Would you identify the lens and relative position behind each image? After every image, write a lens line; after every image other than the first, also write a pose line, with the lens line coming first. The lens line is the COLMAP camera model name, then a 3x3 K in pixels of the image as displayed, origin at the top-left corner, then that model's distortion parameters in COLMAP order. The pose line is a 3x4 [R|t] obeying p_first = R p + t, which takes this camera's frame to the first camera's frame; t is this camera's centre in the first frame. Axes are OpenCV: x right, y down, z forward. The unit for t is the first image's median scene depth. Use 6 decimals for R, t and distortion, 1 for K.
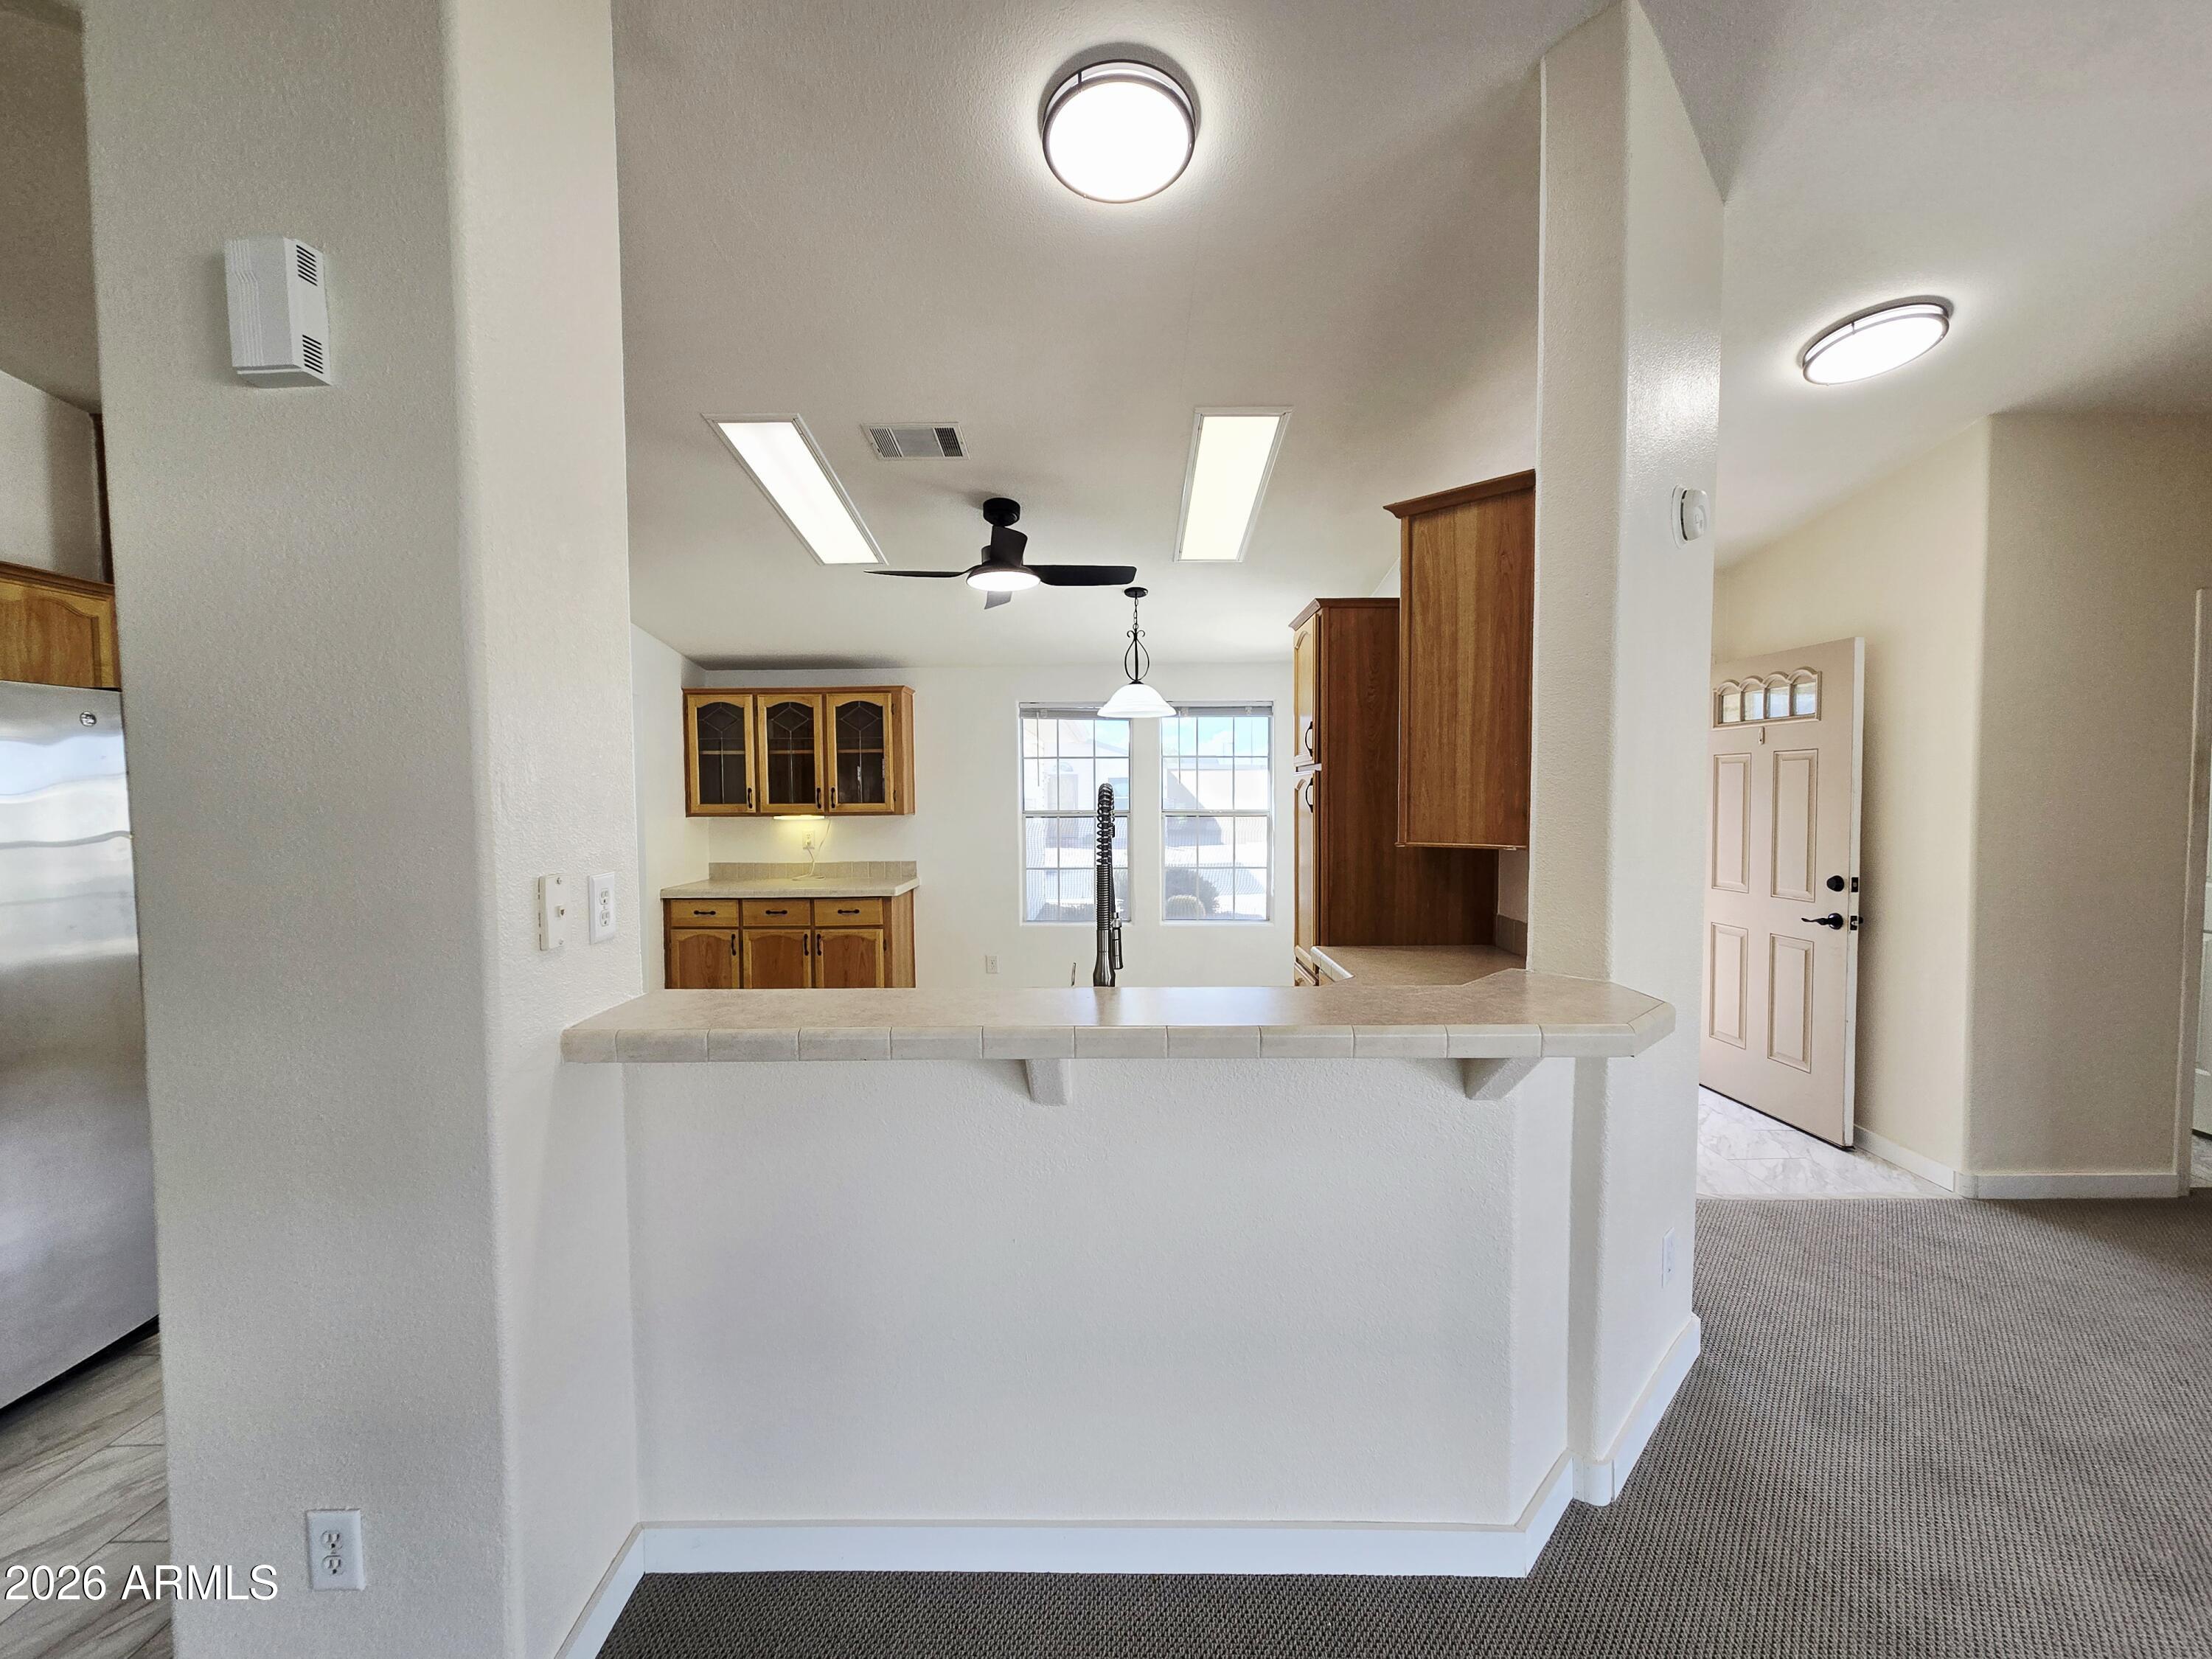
lens RADIAL K [[909.8, 0, 1101.6], [0, 909.8, 830.8], [0, 0, 1]] dist [-0.002473, 0.002219]
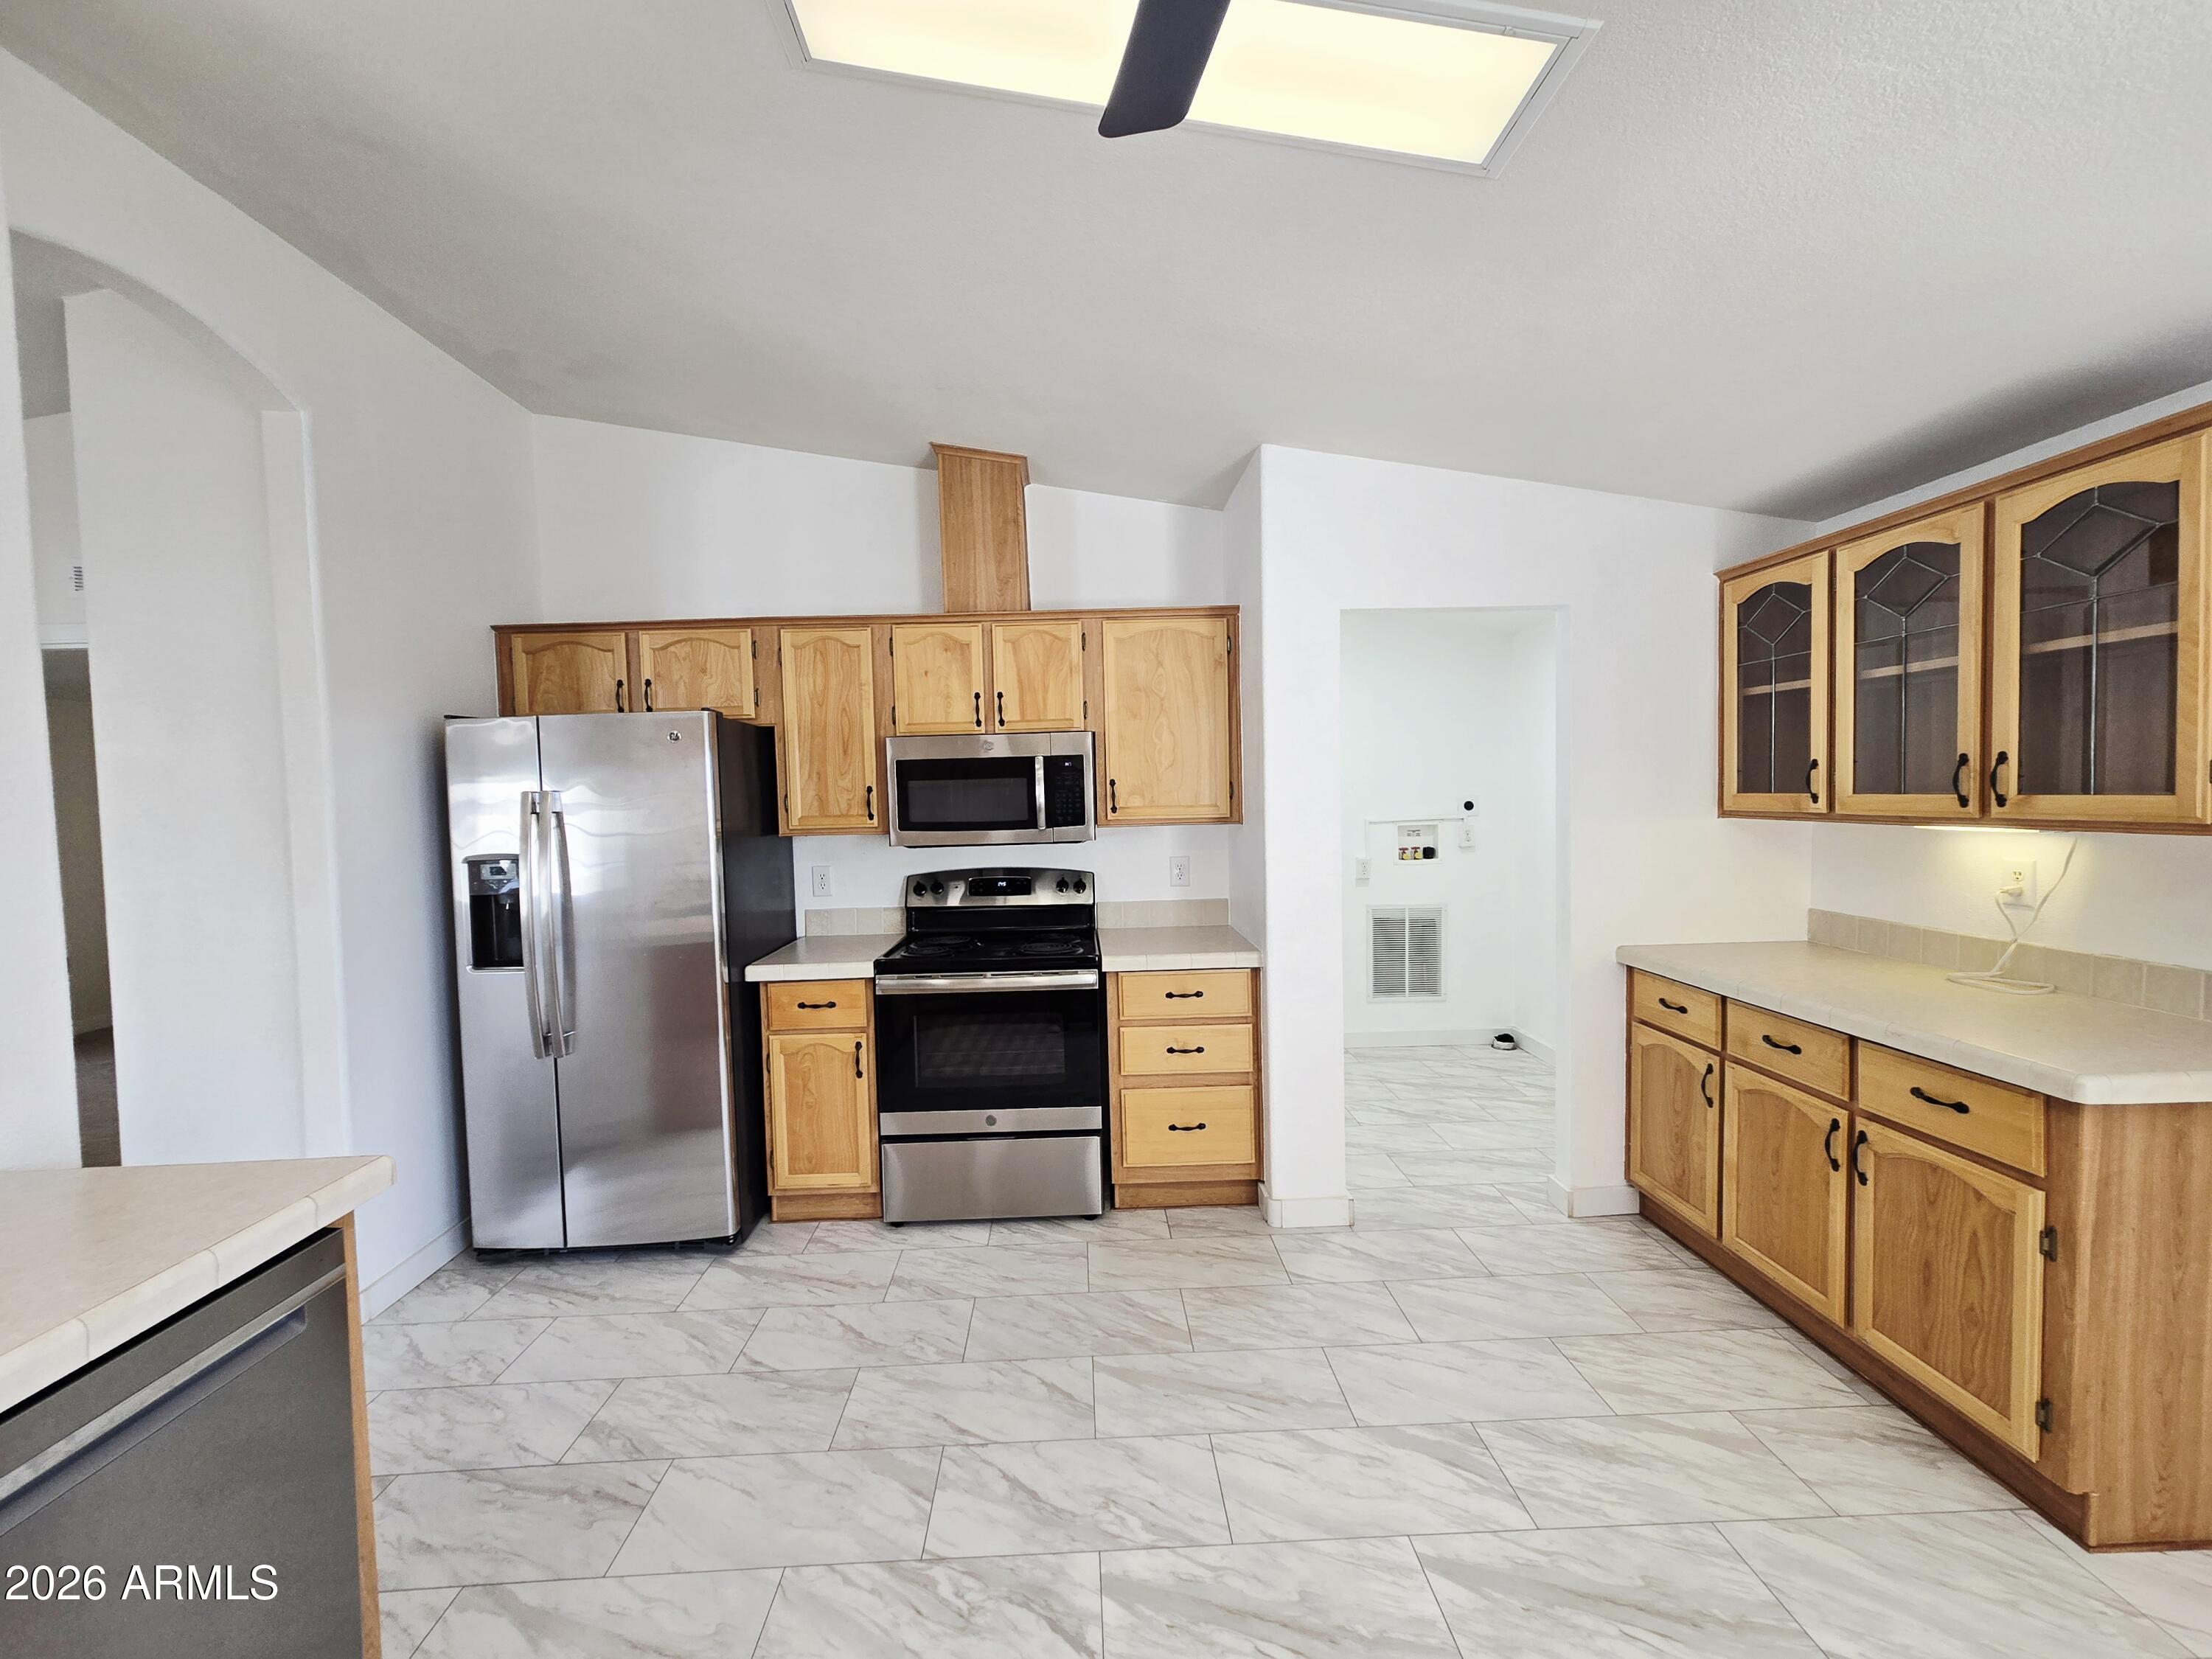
lens RADIAL K [[909.8, 0, 1100.6], [0, 909.8, 833.2], [0, 0, 1]] dist [-0.002473, 0.002219]
pose [[0.043543, 0.053181, -0.997635, 0.066474], [-0.017815, 0.998465, 0.052448, -0.033299], [0.998893, 0.015489, 0.044424, 0.757397]]
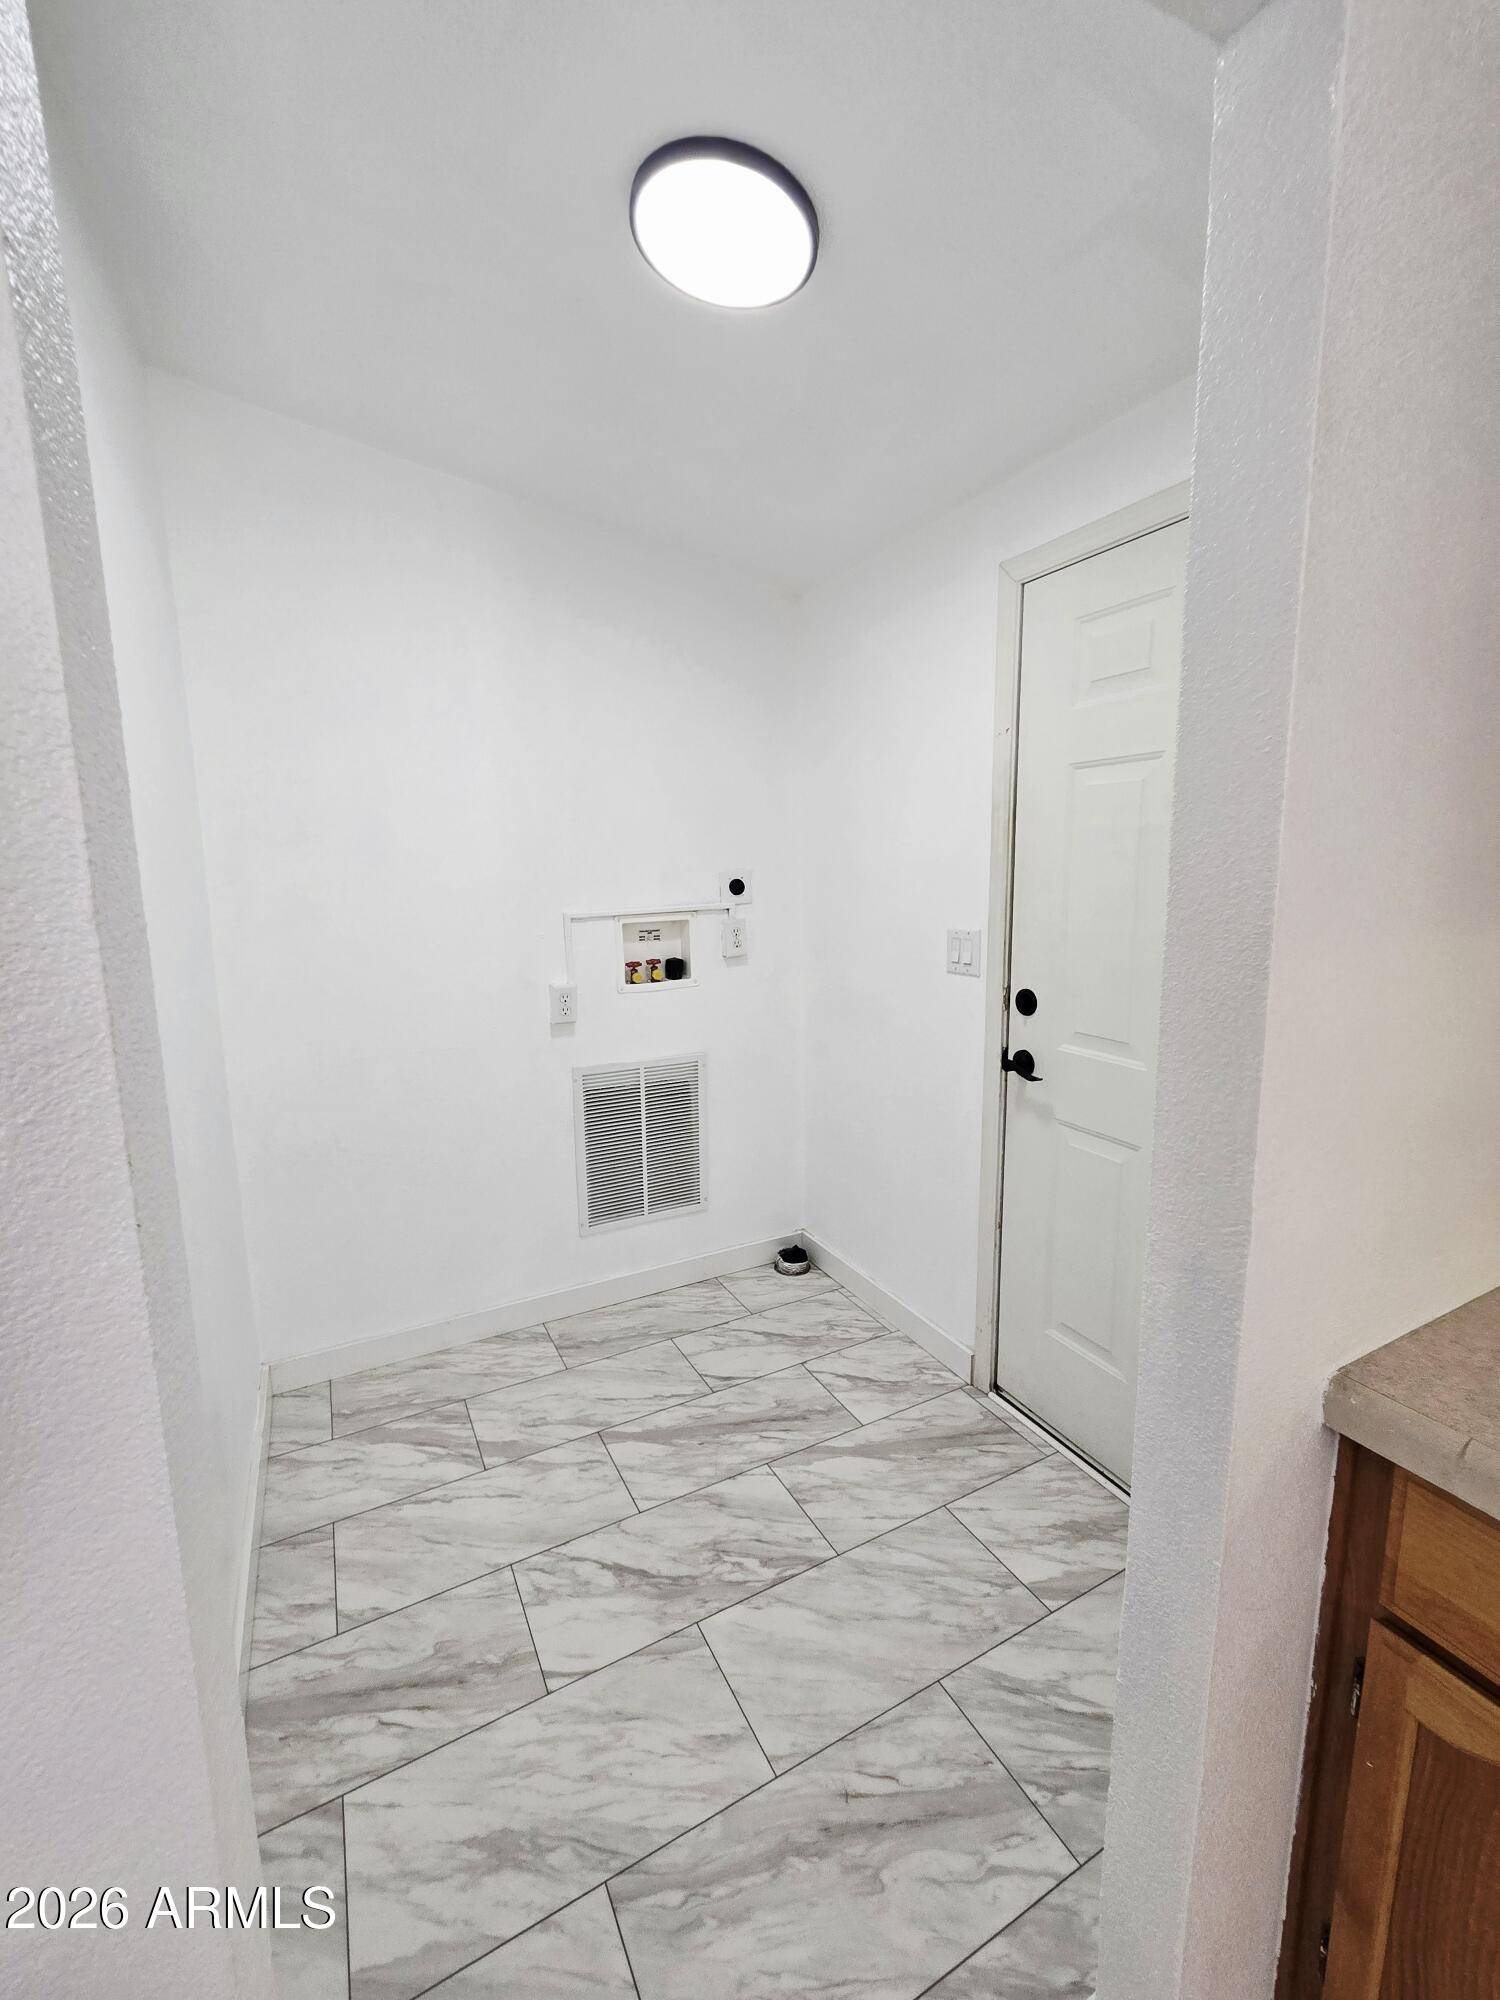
lens RADIAL K [[822.6, 0, 748.3], [0, 822.6, 1001.2], [0, 0, 1]] dist [-0.002473, 0.002219]
pose [[0.480875, 0.148187, -0.864176, -0.486861], [-0.028729, 0.987748, 0.153390, -0.026668], [0.876318, -0.048934, 0.479241, 0.970669]]
